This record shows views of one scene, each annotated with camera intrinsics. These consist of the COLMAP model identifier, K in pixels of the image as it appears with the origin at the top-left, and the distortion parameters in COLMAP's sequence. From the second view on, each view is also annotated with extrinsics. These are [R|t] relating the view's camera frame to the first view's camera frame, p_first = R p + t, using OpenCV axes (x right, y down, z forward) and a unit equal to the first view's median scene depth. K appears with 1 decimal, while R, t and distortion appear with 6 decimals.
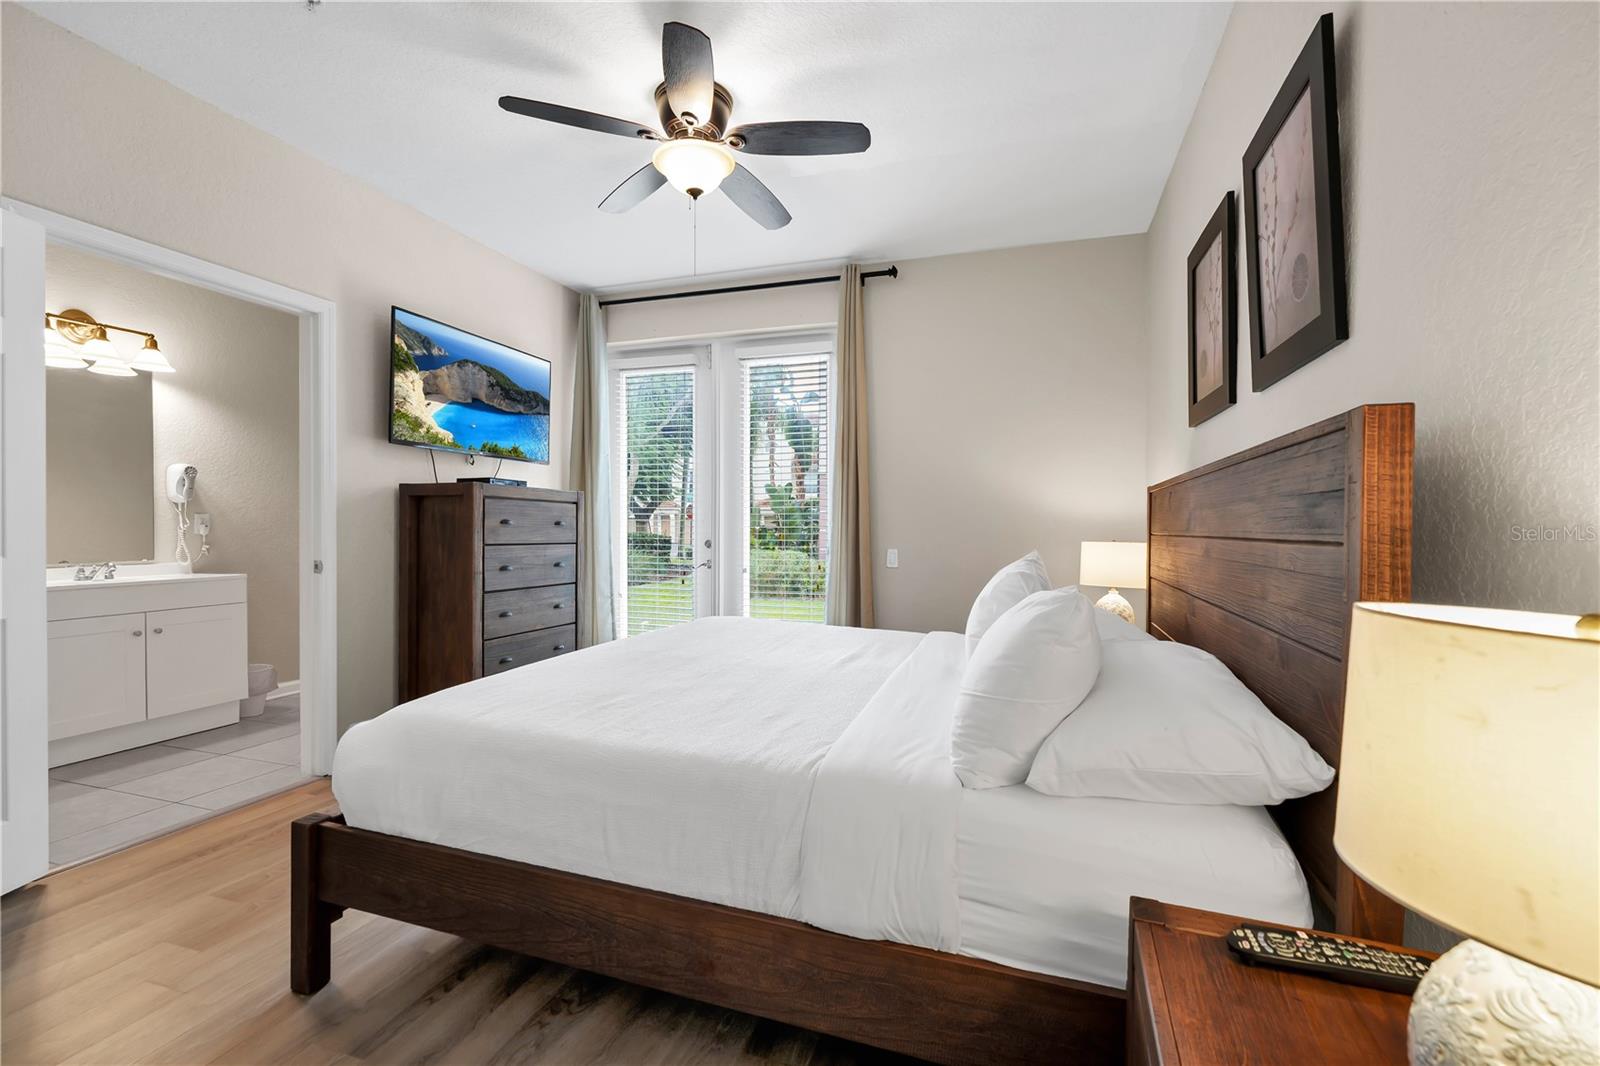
lens RADIAL K [[661.9, 0, 794.5], [0, 661.9, 532.8], [0, 0, 1]] dist [-0.002063, -0.000646]
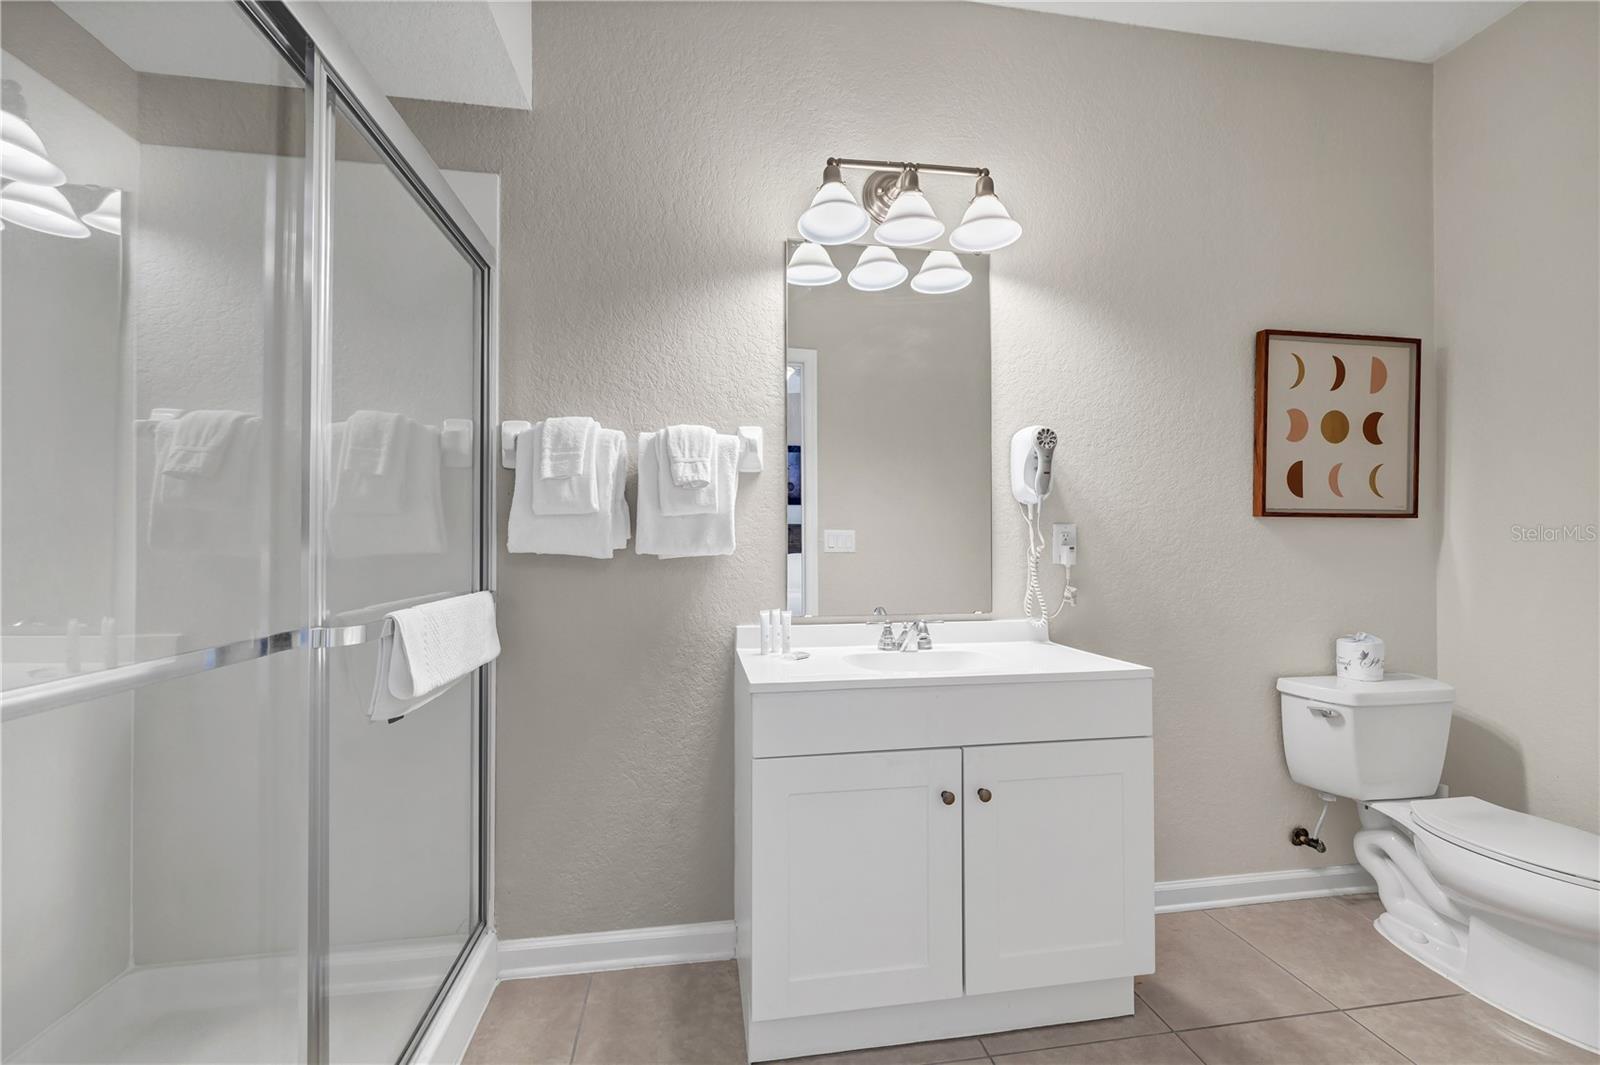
lens RADIAL K [[659.2, 0, 811.4], [0, 659.2, 526.2], [0, 0, 1]] dist [-0.001753, -0.000487]
pose [[0.462583, -0.009590, -0.886524, -0.562013], [-0.009654, 0.999828, -0.015852, -0.018490], [0.886523, 0.015891, 0.462411, 0.620245]]
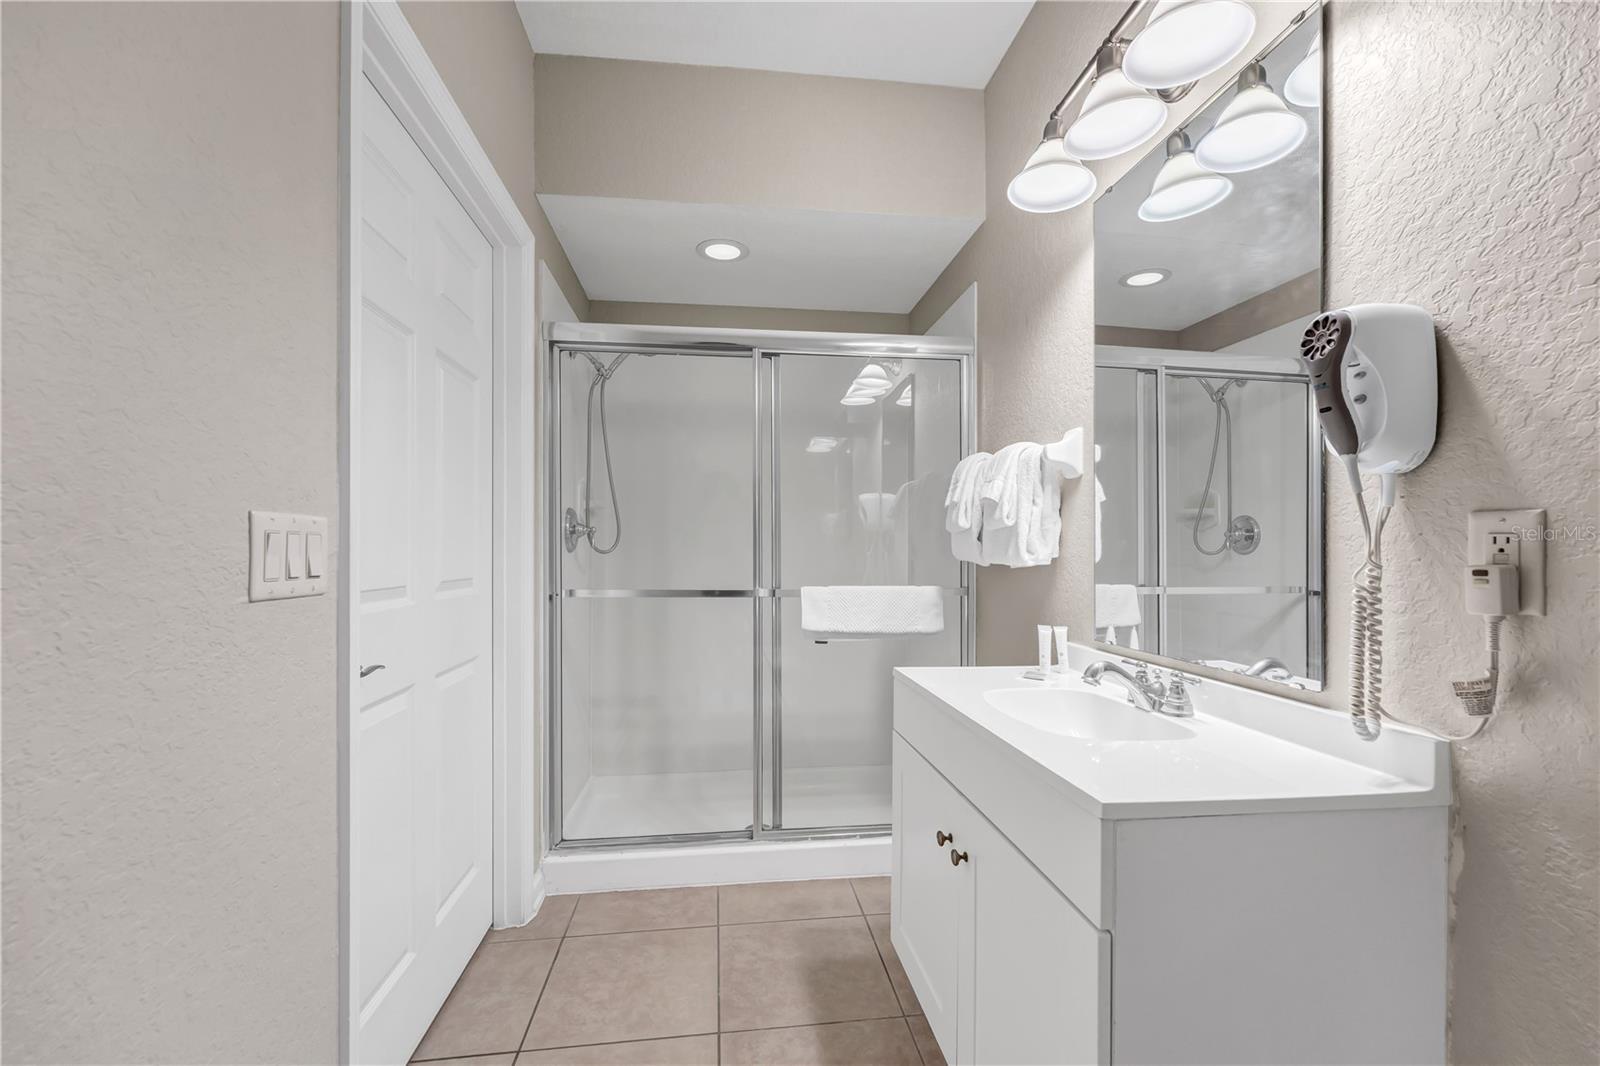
lens RADIAL K [[661.9, 0, 803.6], [0, 661.9, 561.1], [0, 0, 1]] dist [-0.002063, -0.000646]
pose [[-0.898950, -0.006243, -0.438007, -0.654709], [-0.010287, 0.999924, 0.006861, -0.013950], [0.437931, 0.010673, -0.898945, 1.164944]]
